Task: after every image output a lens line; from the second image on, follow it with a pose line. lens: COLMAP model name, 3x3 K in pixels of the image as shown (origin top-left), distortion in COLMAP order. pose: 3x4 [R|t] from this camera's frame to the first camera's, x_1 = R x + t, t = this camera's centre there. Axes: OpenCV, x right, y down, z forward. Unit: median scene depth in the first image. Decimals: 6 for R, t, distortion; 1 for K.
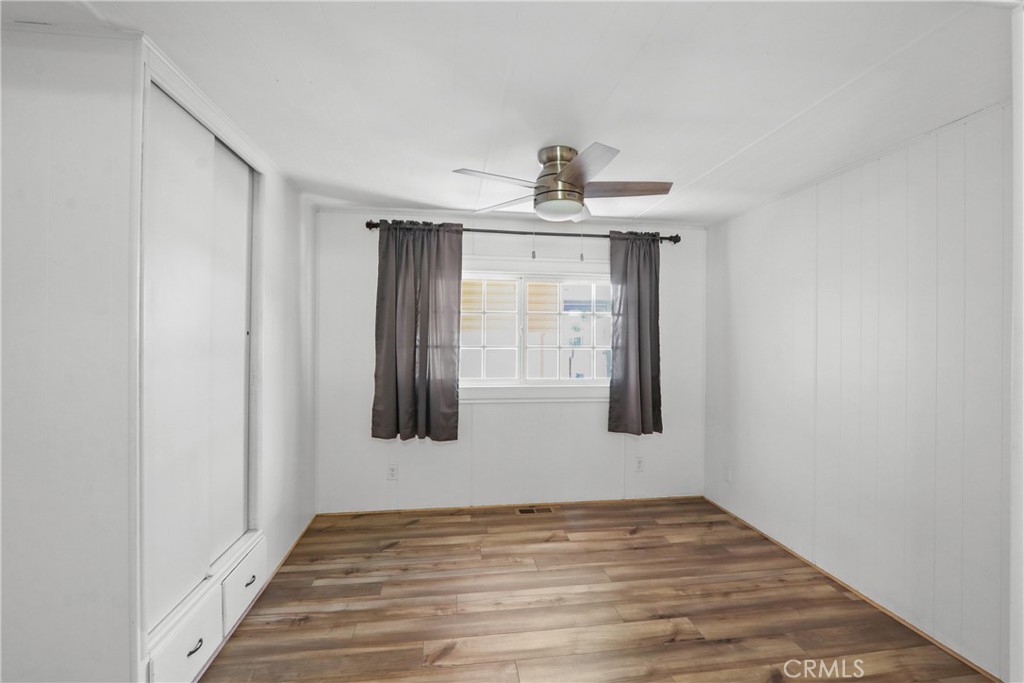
lens RADIAL K [[480.3, 0, 524.2], [0, 480.3, 336.2], [0, 0, 1]] dist [-0.013378, 0.000860]
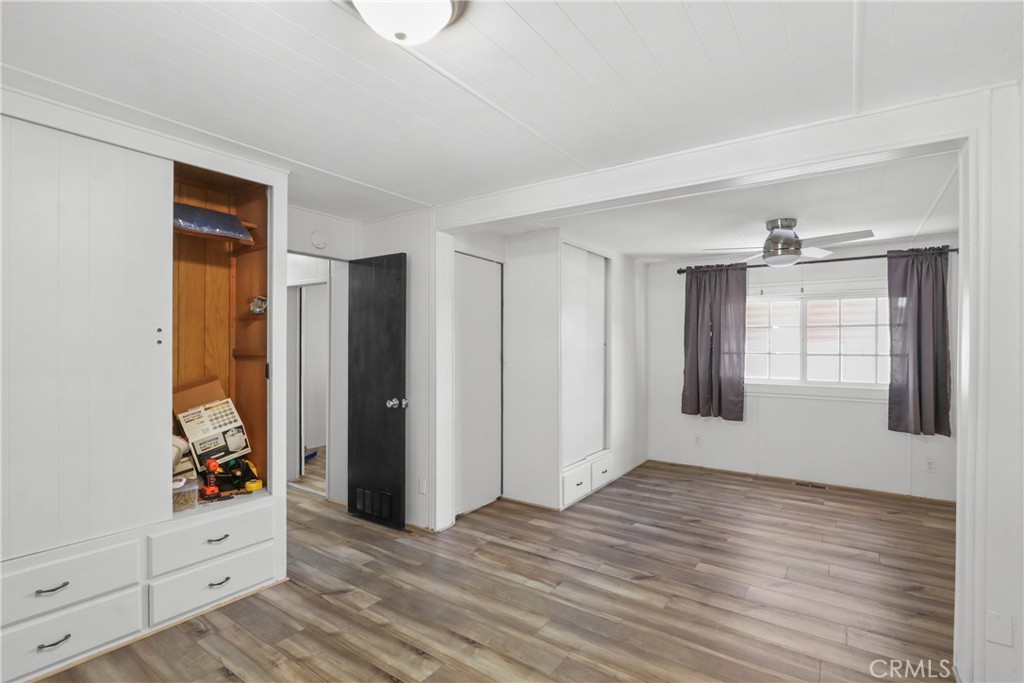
lens RADIAL K [[480.3, 0, 524.2], [0, 480.3, 336.2], [0, 0, 1]] dist [-0.013378, 0.000860]
pose [[0.734874, -0.016569, -0.678001, 0.336039], [0.005673, 0.999817, -0.018286, -0.004896], [0.678180, 0.009591, 0.734834, -0.431829]]
